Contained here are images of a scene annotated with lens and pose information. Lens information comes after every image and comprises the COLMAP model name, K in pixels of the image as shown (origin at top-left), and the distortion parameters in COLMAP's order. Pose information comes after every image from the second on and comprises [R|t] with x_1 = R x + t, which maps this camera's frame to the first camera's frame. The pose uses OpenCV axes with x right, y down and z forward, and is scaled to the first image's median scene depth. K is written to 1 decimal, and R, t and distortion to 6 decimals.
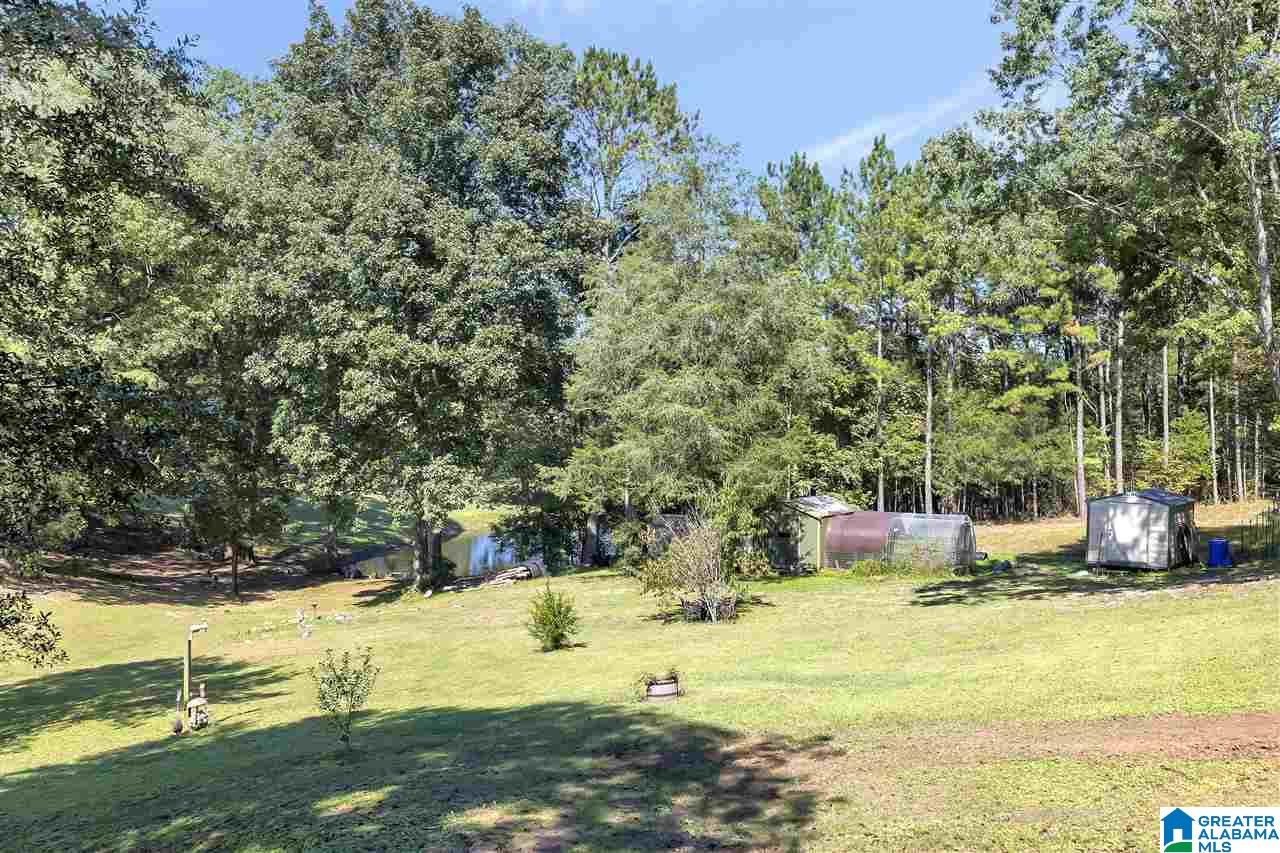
lens RADIAL K [[1235.2, 0, 643.4], [0, 1235.2, 427.0], [0, 0, 1]] dist [0.069346, 0.000000]
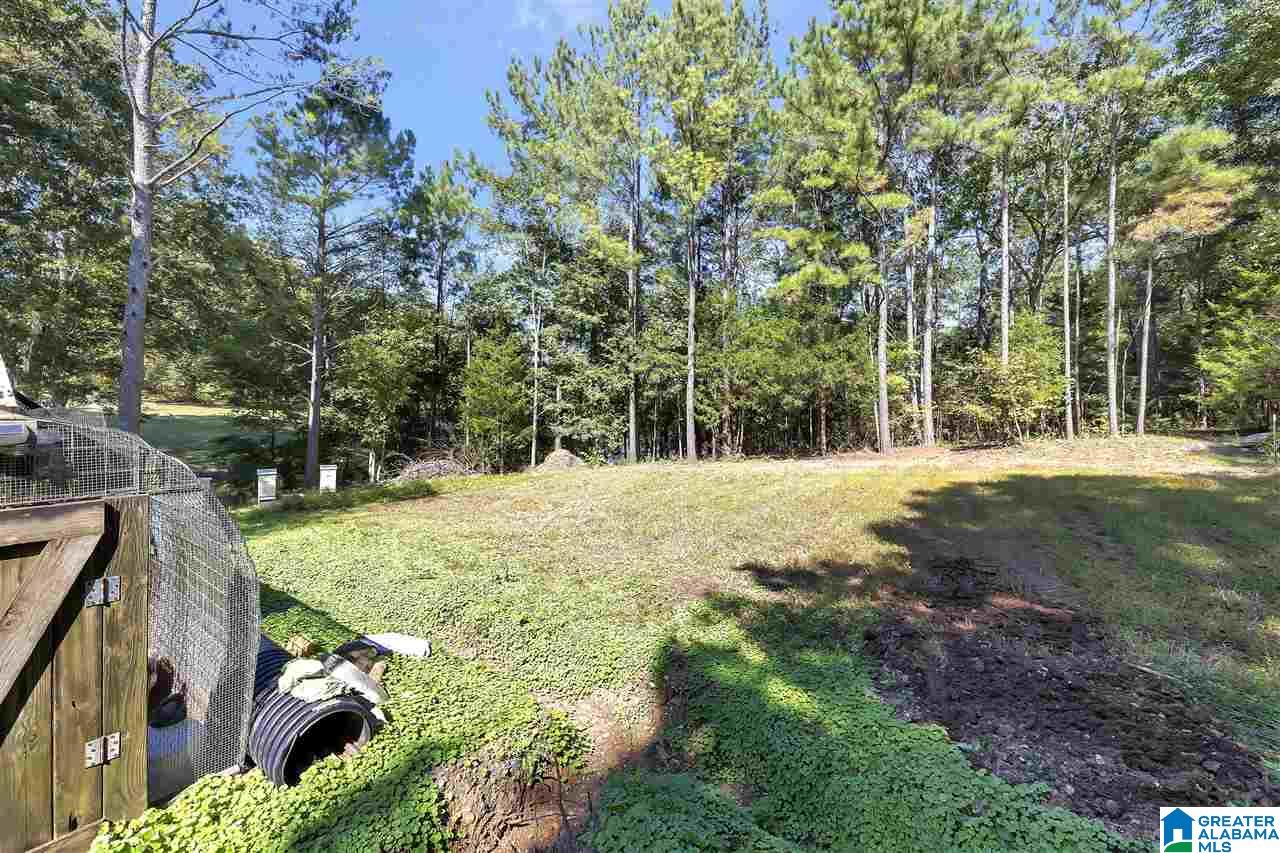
lens RADIAL K [[540.5, 0, 641.1], [0, 540.5, 418.8], [0, 0, 1]] dist [0.000011, -0.000049]
pose [[0.997099, 0.014002, -0.074817, 0.260306], [-0.015133, 0.999779, -0.014579, 0.068354], [0.074597, 0.015669, 0.997091, 0.751000]]
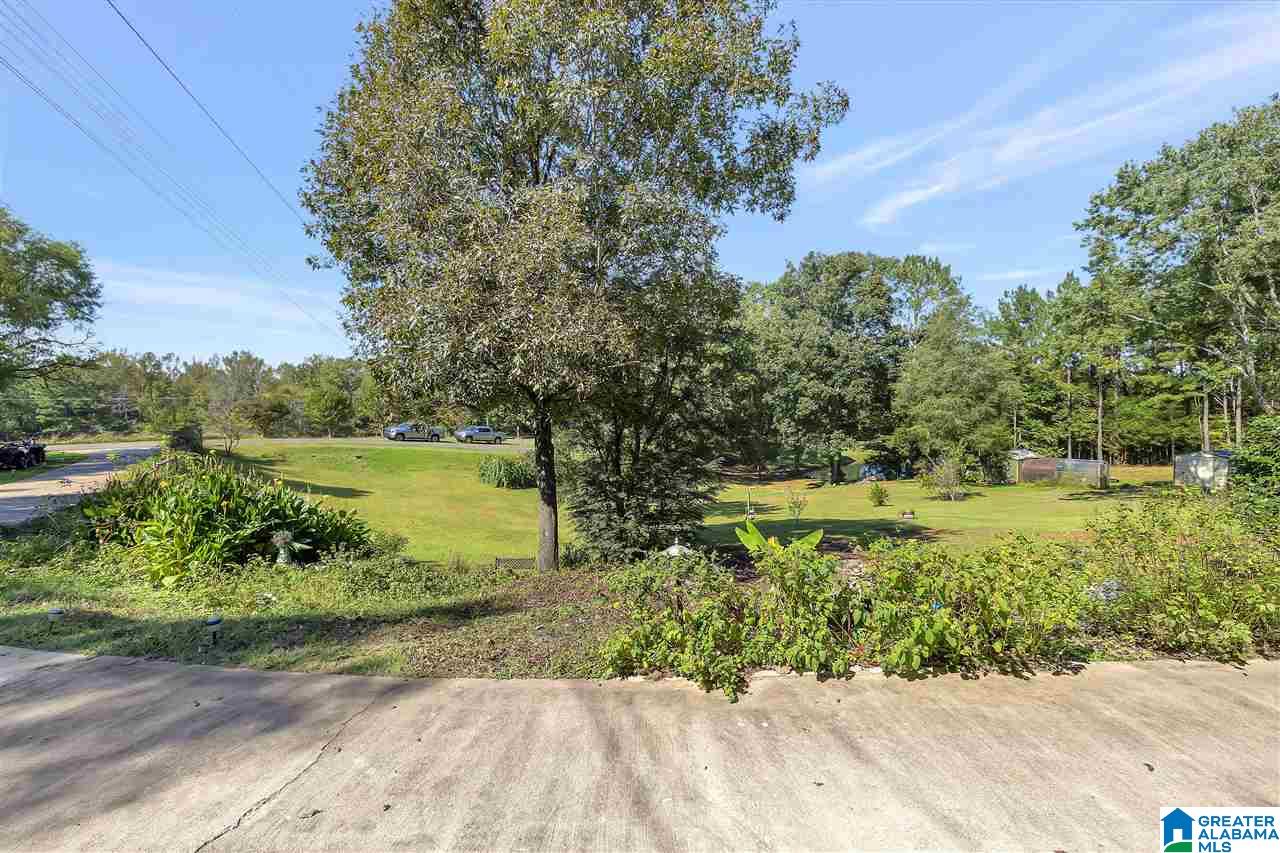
lens RADIAL K [[540.5, 0, 630.0], [0, 540.5, 425.2], [0, 0, 1]] dist [0.000011, -0.000049]
pose [[0.851770, -0.001293, -0.523914, 0.048700], [0.012278, 0.999772, 0.017494, -0.011505], [0.523771, -0.021334, 0.851592, -0.152777]]
